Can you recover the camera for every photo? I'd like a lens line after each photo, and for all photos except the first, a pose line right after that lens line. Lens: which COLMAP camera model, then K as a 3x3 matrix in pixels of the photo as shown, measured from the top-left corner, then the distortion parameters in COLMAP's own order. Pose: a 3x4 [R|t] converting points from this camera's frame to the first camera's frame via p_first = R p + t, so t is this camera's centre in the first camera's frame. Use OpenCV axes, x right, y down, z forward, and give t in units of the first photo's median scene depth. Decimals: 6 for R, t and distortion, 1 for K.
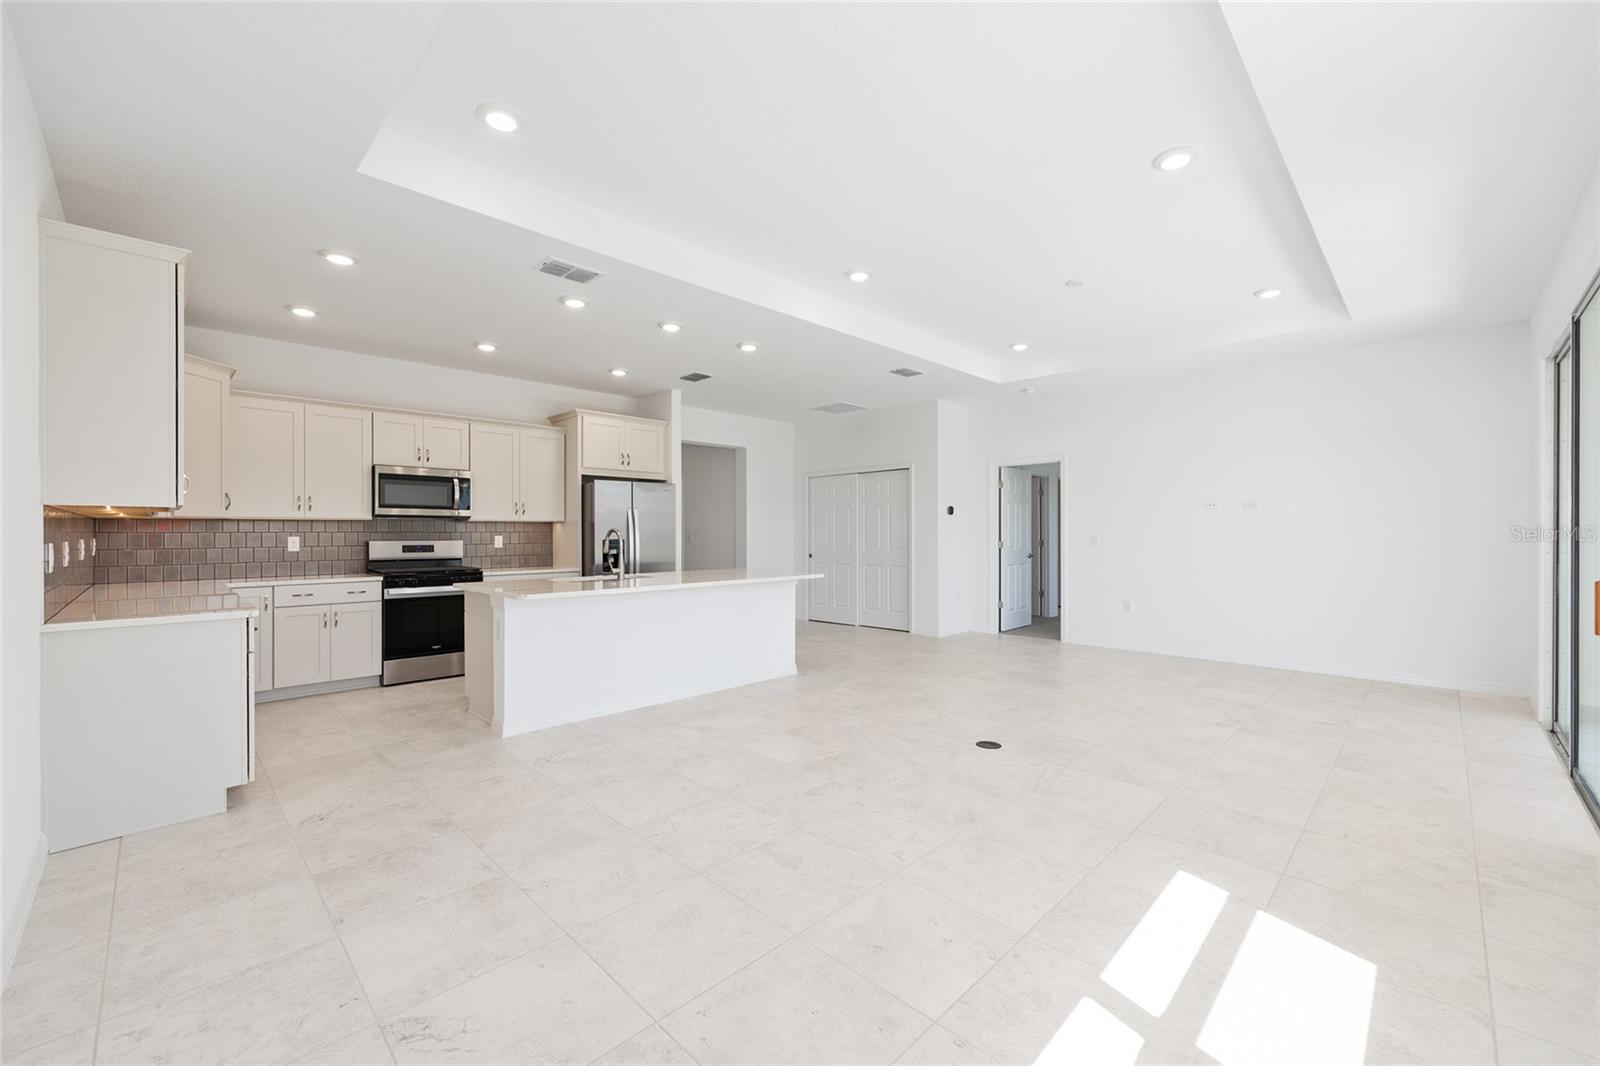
lens RADIAL K [[641.6, 0, 801.2], [0, 641.6, 532.3], [0, 0, 1]] dist [-0.002734, 0.001793]
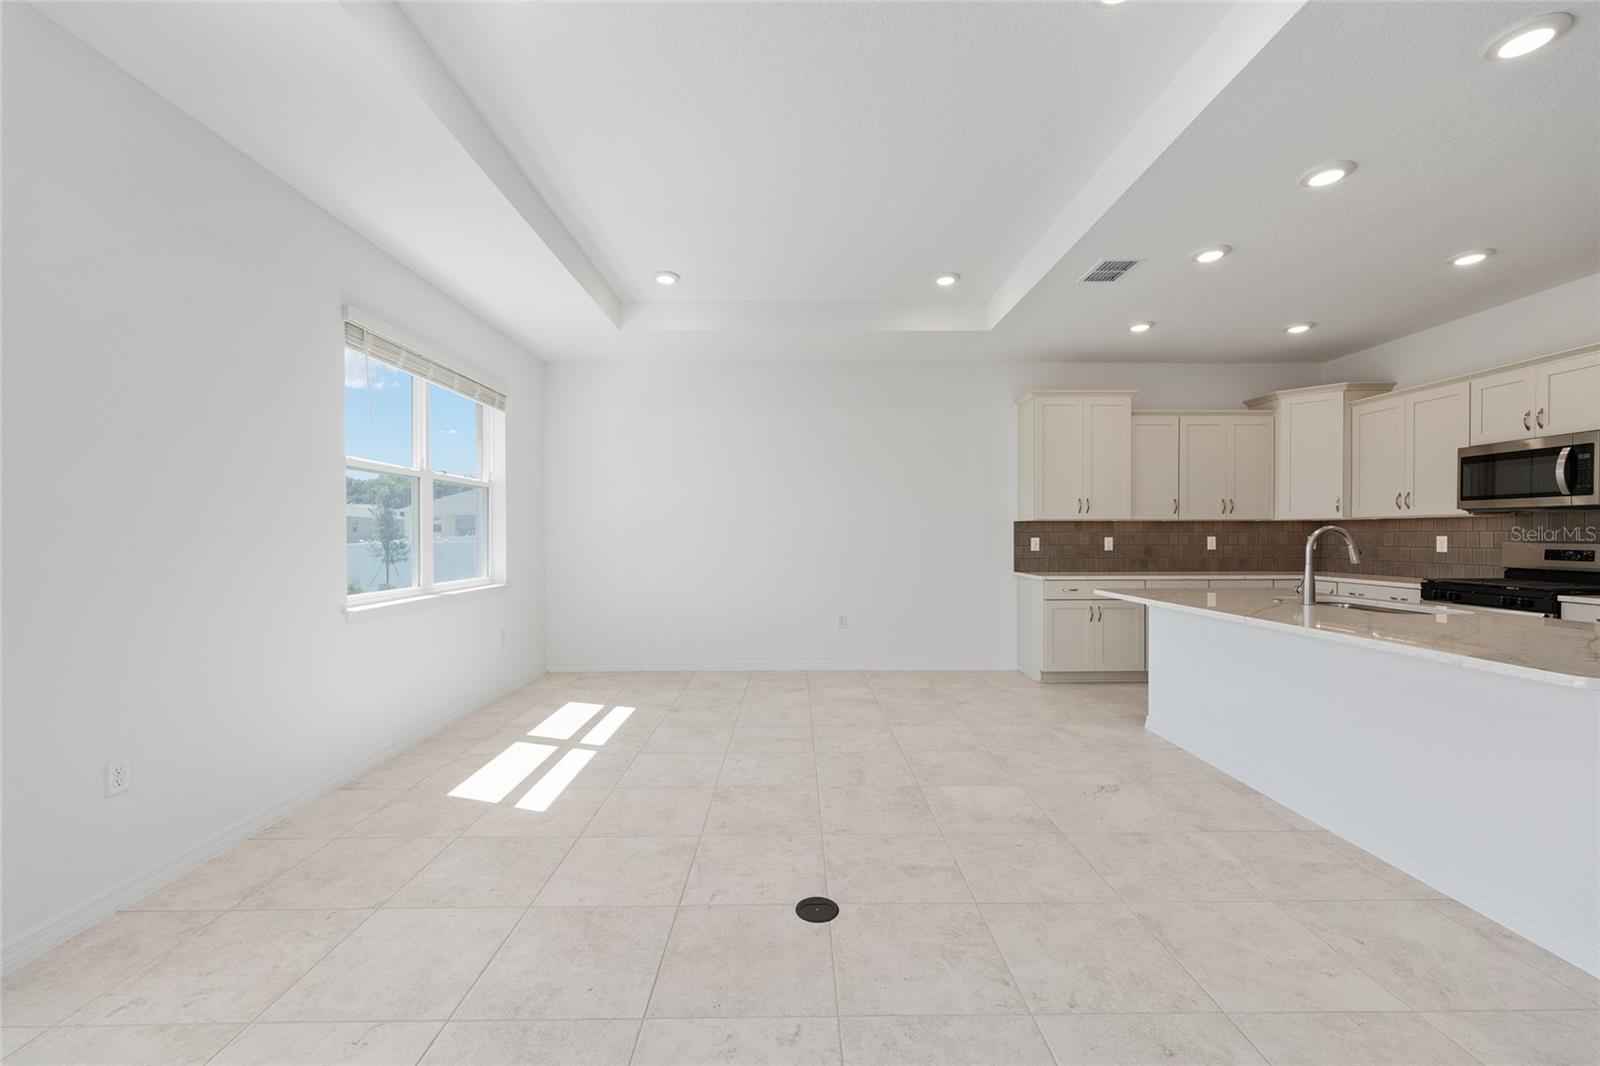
lens RADIAL K [[641.6, 0, 799.8], [0, 641.6, 538.9], [0, 0, 1]] dist [-0.002734, 0.001793]
pose [[-0.700486, 0.008778, -0.713612, 0.489151], [0.003538, 0.999955, 0.008828, -0.000638], [0.713657, 0.003659, -0.700486, 0.960946]]
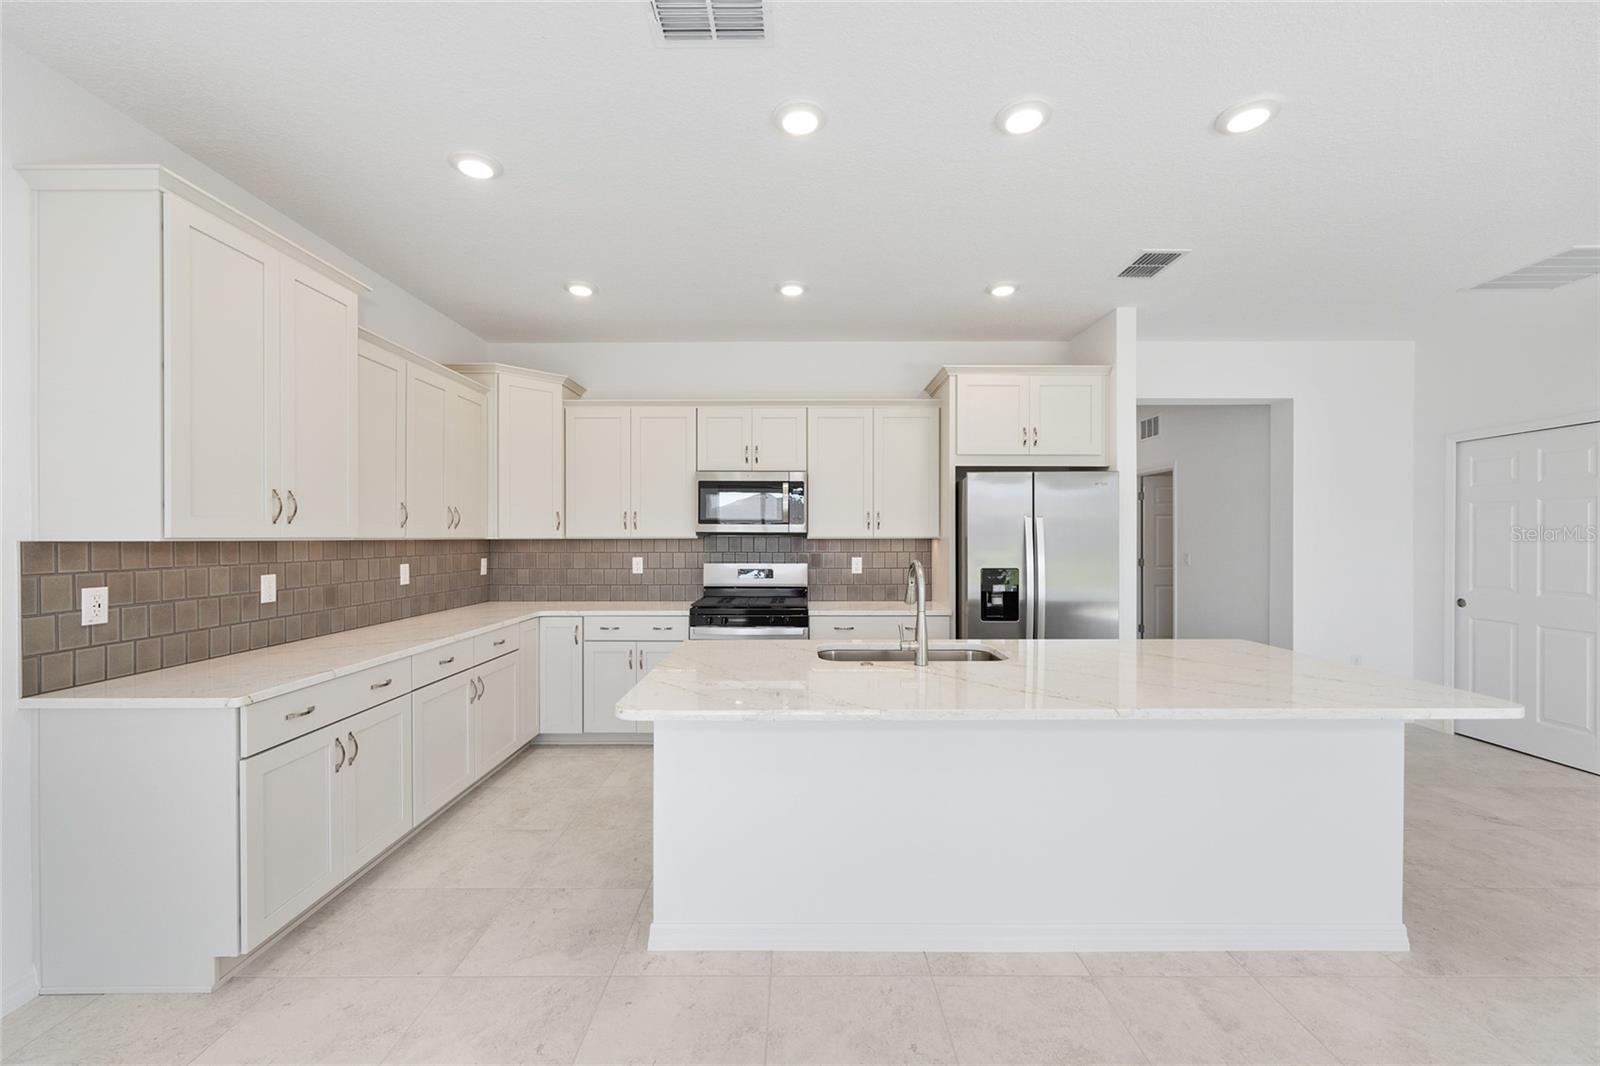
lens RADIAL K [[641.6, 0, 801.5], [0, 641.6, 539.2], [0, 0, 1]] dist [-0.002734, 0.001793]
pose [[0.707665, 0.004633, -0.706533, 0.006862], [-0.000995, 0.999984, 0.005562, -0.023335], [0.706548, -0.003233, 0.707658, 0.511228]]
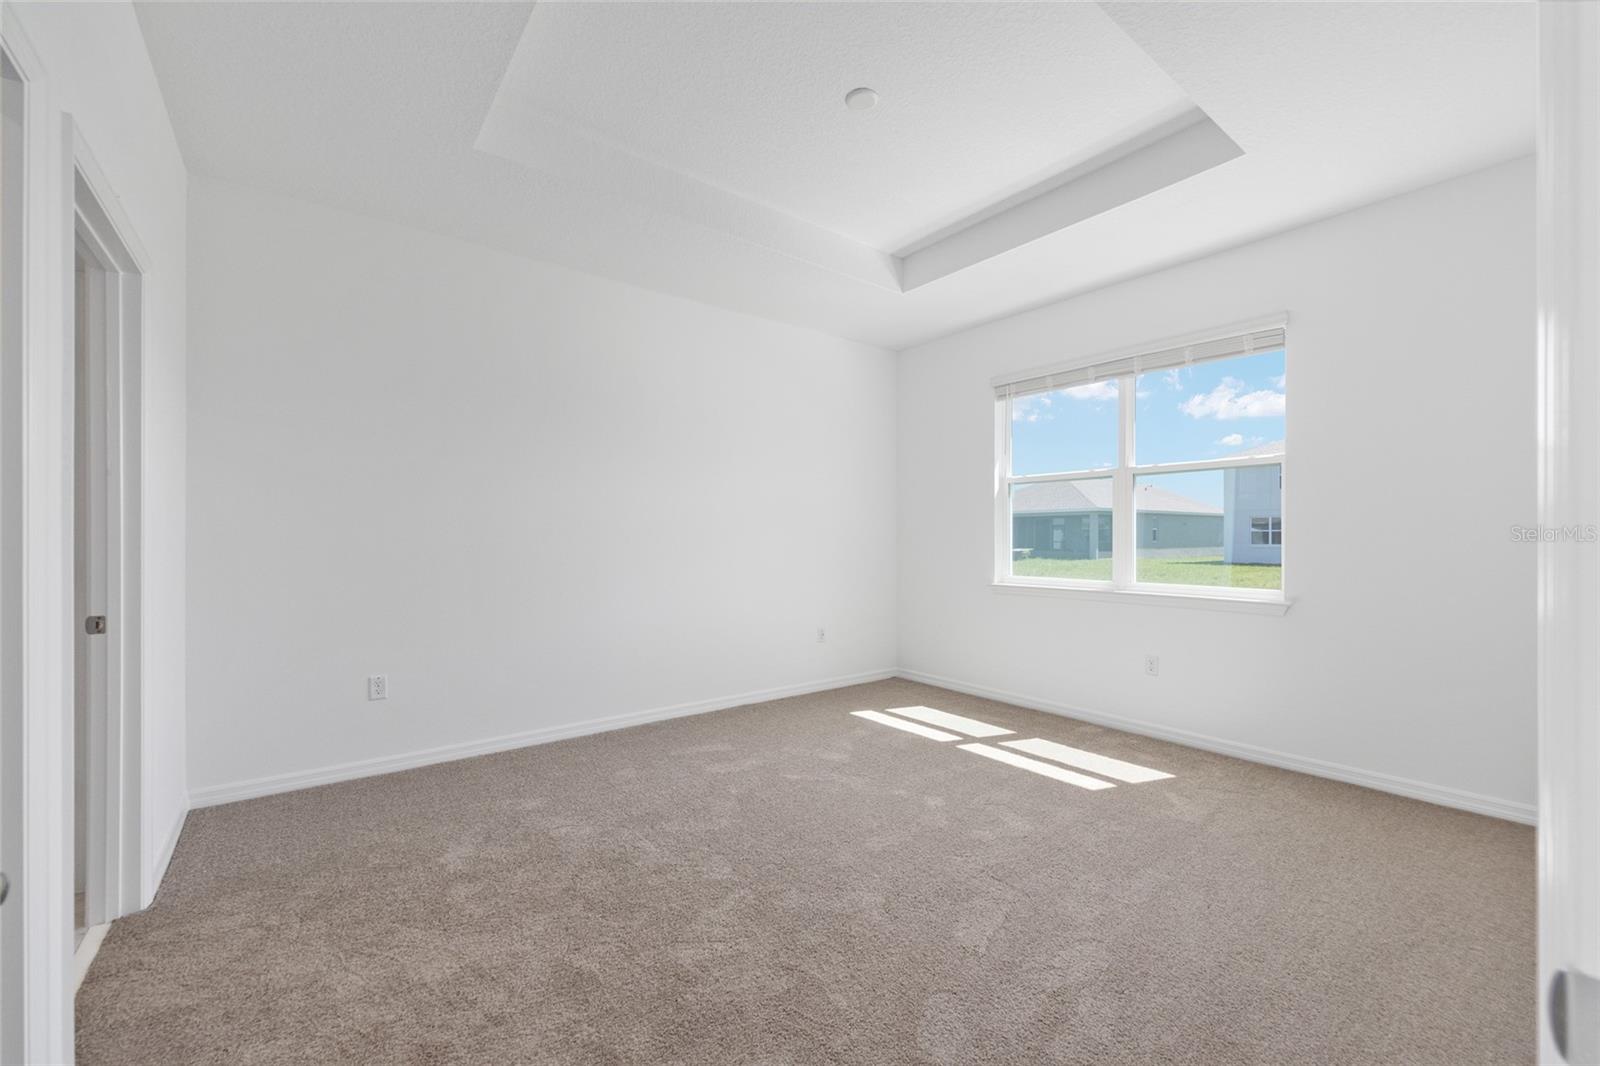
lens RADIAL K [[641.6, 0, 787.1], [0, 641.6, 532.8], [0, 0, 1]] dist [-0.002734, 0.001793]
pose [[0.132537, 0.002855, 0.991174, -0.564660], [-0.004238, 0.999988, -0.002314, 0.004183], [-0.991169, -0.003894, 0.132548, 0.405172]]
